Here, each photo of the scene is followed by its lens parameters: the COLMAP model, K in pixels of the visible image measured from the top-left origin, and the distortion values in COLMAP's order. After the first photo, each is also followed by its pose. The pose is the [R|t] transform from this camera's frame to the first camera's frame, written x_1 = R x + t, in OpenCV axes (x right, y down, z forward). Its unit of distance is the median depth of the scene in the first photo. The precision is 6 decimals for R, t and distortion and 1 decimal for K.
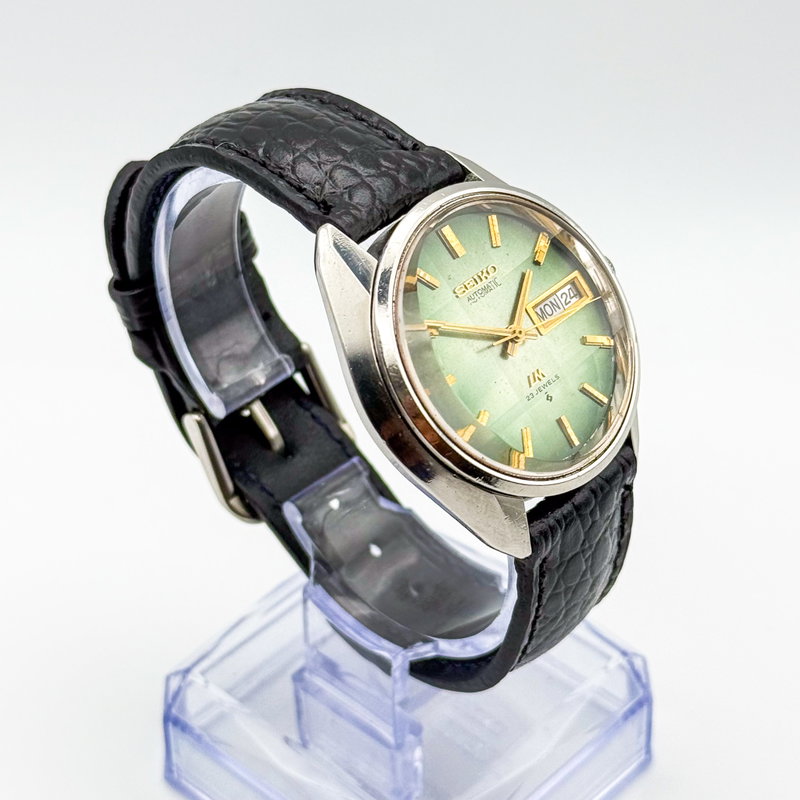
lens RADIAL K [[2299.3, 0, 400.0], [0, 2299.3, 400.0], [0, 0, 1]] dist [0.228404, -0.778438]
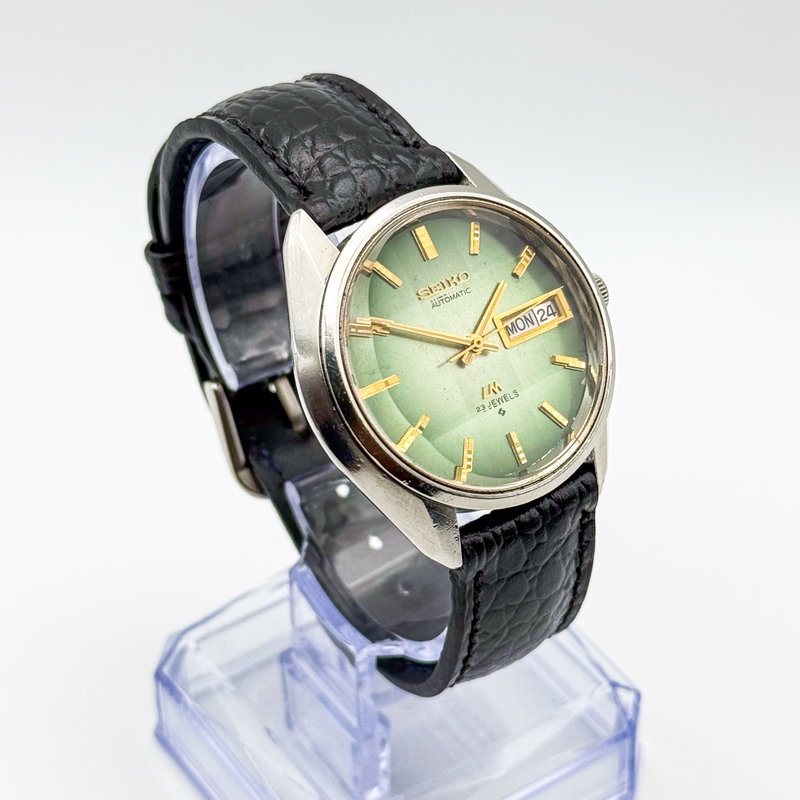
lens RADIAL K [[2299.3, 0, 400.0], [0, 2299.3, 400.0], [0, 0, 1]] dist [0.228404, -0.778438]
pose [[0.976292, 0.135722, -0.168623, 0.181049], [-0.134961, 0.990721, 0.016021, -0.015394], [0.169233, 0.007116, 0.985550, 0.018458]]
